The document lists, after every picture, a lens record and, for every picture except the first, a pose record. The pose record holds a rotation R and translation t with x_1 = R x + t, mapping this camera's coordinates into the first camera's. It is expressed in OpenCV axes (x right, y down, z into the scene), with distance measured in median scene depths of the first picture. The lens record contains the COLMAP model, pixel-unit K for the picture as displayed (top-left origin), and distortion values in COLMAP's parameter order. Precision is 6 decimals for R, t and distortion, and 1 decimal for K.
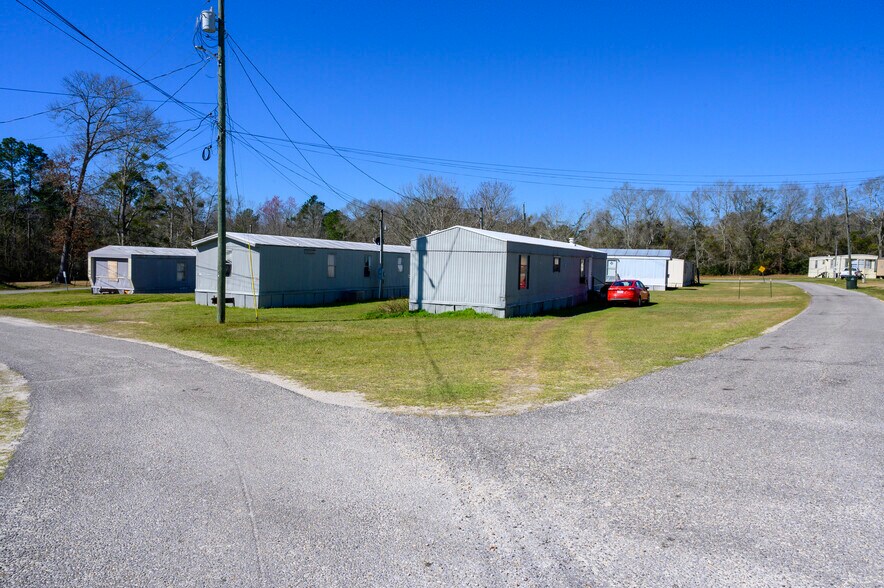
lens RADIAL K [[568.7, 0, 435.9], [0, 568.7, 305.2], [0, 0, 1]] dist [-0.034227, 0.013860]
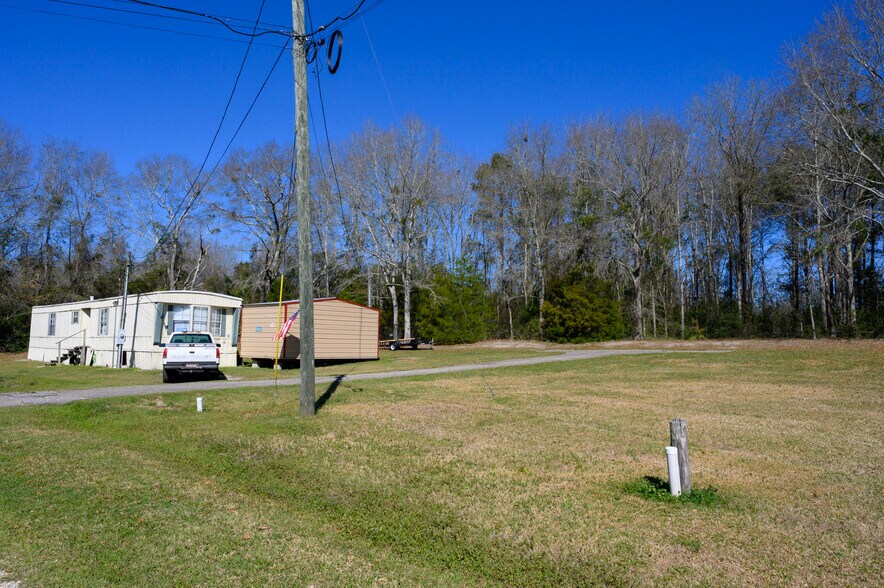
lens RADIAL K [[651.2, 0, 443.3], [0, 651.2, 293.0], [0, 0, 1]] dist [0.000872, -0.002691]
pose [[0.402666, 0.063661, 0.913130, 0.468941], [0.059378, 0.993661, -0.095459, -0.045324], [-0.913419, 0.092658, 0.396334, 0.714500]]
